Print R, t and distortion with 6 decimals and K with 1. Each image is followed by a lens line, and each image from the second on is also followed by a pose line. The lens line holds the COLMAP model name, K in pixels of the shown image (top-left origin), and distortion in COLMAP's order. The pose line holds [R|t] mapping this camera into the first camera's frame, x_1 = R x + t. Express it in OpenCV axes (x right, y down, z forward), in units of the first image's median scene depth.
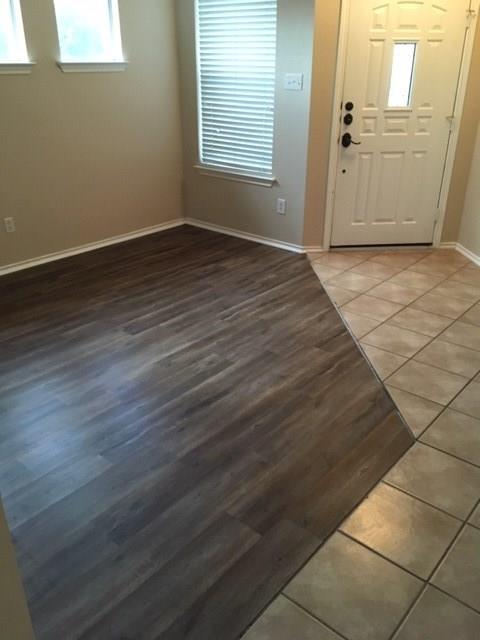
lens RADIAL K [[557.6, 0, 240.0], [0, 557.6, 320.0], [0, 0, 1]] dist [0.050817, -0.001316]
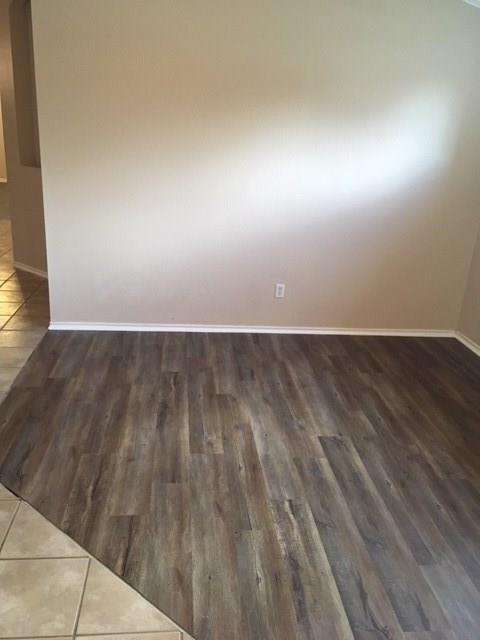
lens RADIAL K [[557.6, 0, 240.0], [0, 557.6, 320.0], [0, 0, 1]] dist [0.050817, -0.001316]
pose [[-0.696452, 0.187769, -0.692602, 0.493694], [-0.361404, 0.742045, 0.564586, -0.589689], [0.619953, 0.643516, -0.448938, 1.253064]]
